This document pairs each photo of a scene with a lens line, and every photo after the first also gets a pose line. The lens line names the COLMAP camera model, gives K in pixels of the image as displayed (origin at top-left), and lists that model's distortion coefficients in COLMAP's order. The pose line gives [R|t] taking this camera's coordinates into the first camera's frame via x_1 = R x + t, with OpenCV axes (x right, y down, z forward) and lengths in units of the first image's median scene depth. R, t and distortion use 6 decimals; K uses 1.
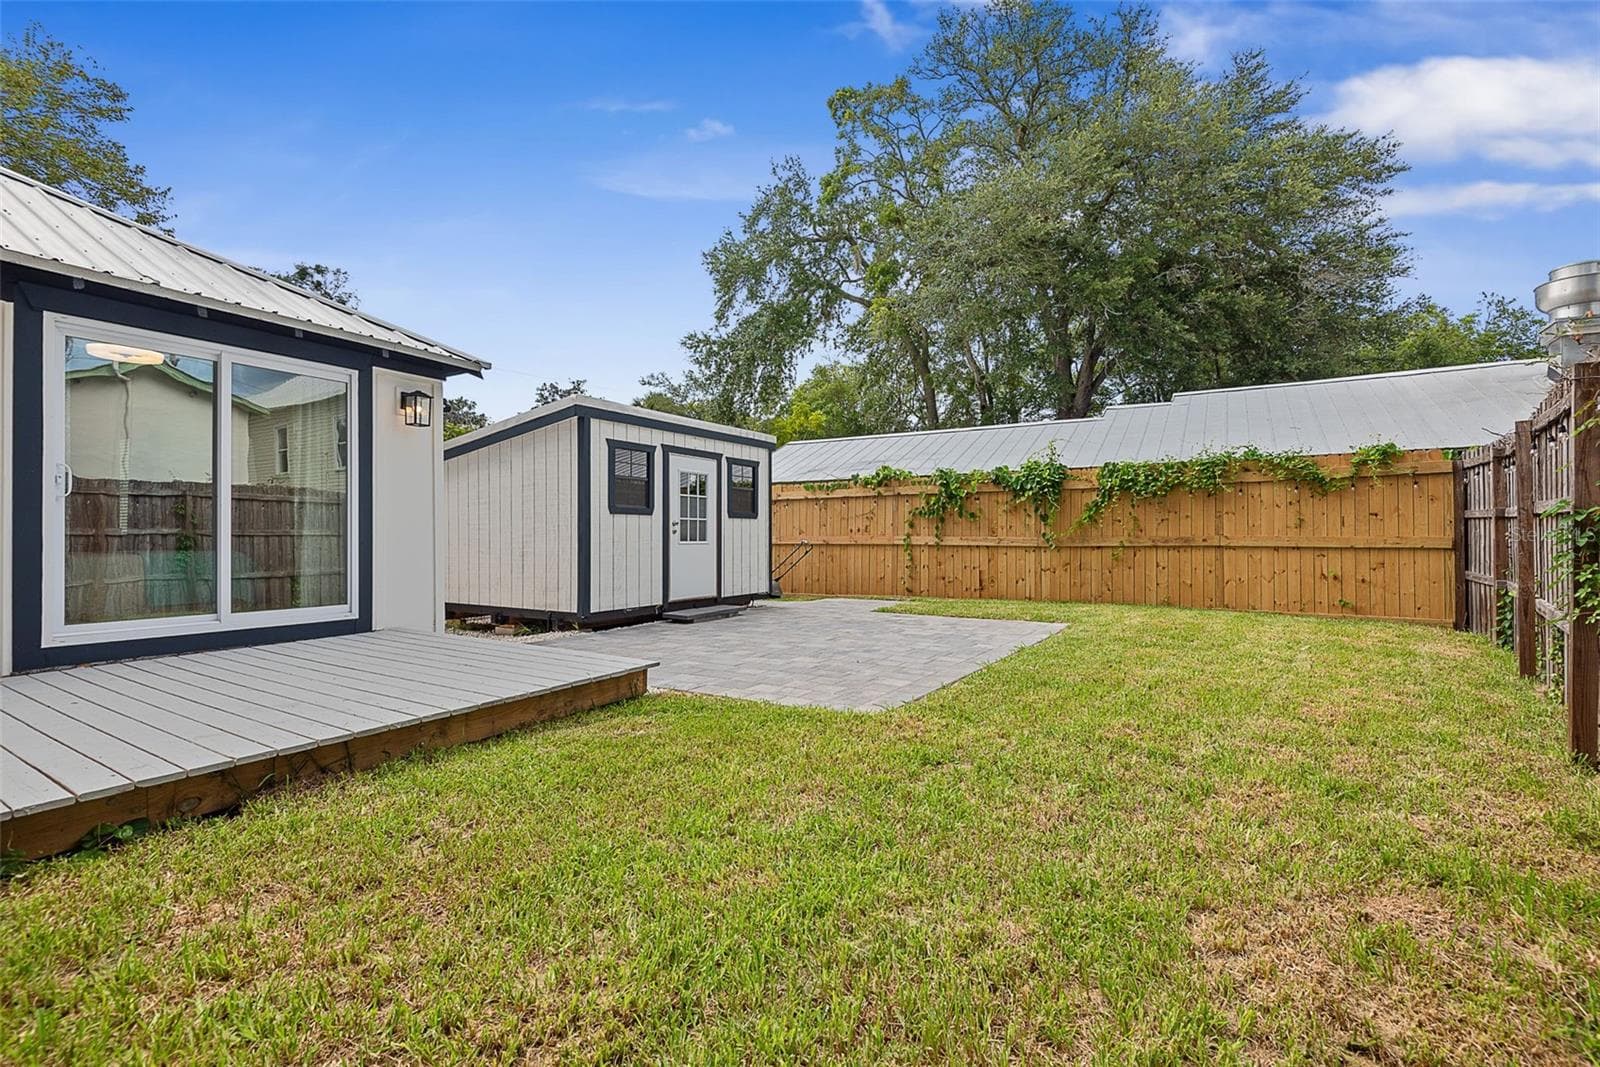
lens RADIAL K [[732.9, 0, 800.0], [0, 732.9, 533.5], [0, 0, 1]] dist [0.011373, 0.000076]
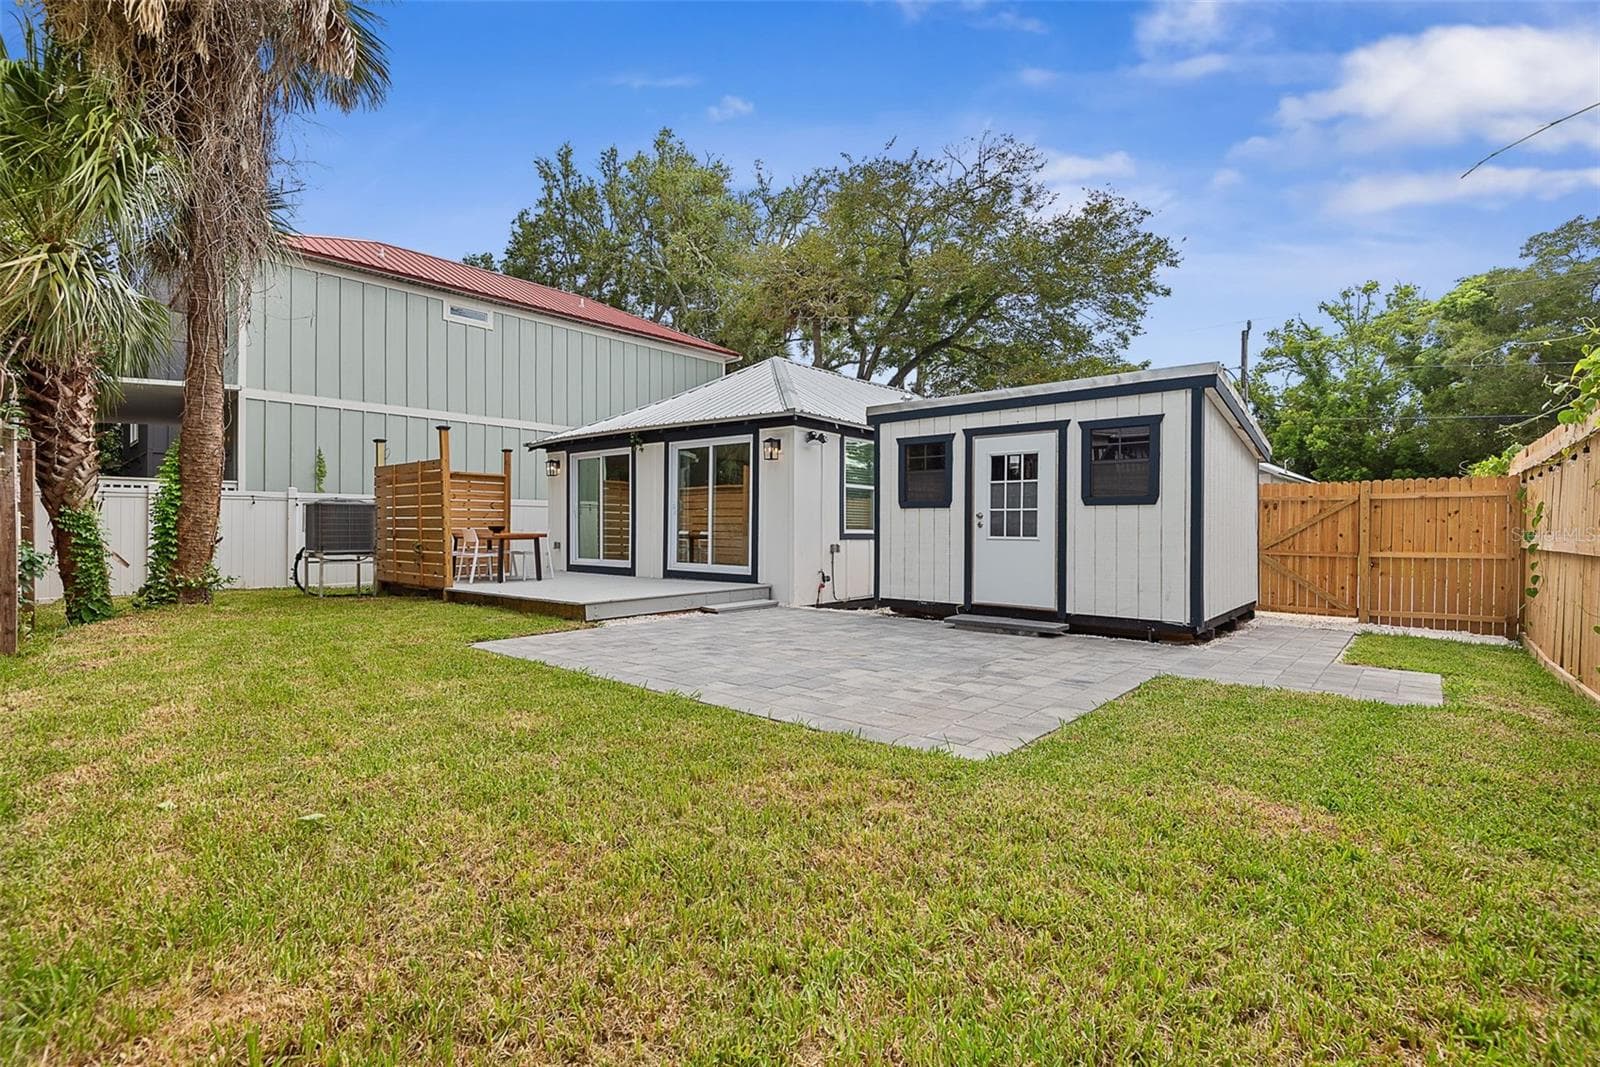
lens RADIAL K [[732.9, 0, 800.0], [0, 732.9, 533.5], [0, 0, 1]] dist [0.011373, 0.000076]
pose [[-0.153860, 0.004216, -0.988084, 0.704104], [0.001439, 0.999991, 0.004042, 0.003469], [0.988092, -0.000800, -0.153864, 0.882262]]
